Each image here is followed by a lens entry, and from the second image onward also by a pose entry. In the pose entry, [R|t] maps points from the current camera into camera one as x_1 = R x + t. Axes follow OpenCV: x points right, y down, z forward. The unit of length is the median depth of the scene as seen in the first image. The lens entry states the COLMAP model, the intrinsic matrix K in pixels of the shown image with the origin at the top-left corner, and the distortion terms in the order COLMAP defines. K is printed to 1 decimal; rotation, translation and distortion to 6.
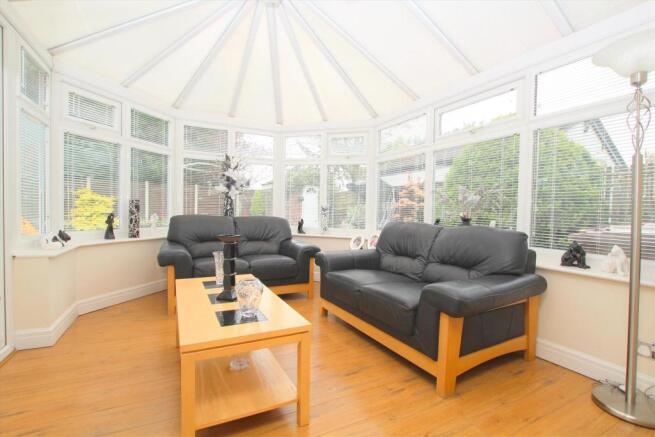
lens RADIAL K [[306.5, 0, 327.5], [0, 306.5, 218.5], [0, 0, 1]] dist [0.002696, 0.000435]
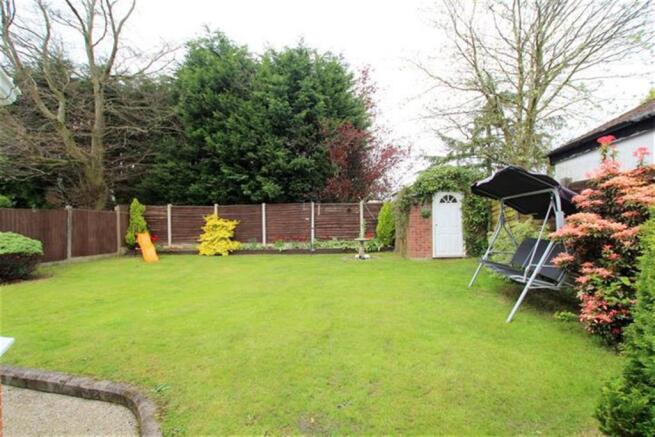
lens RADIAL K [[306.5, 0, 327.5], [0, 306.5, 218.5], [0, 0, 1]] dist [0.002696, 0.000435]
pose [[0.792848, -0.036825, -0.608305, 0.222417], [0.018833, 0.999176, -0.035940, -0.049078], [0.609128, 0.017038, 0.792889, 0.501968]]
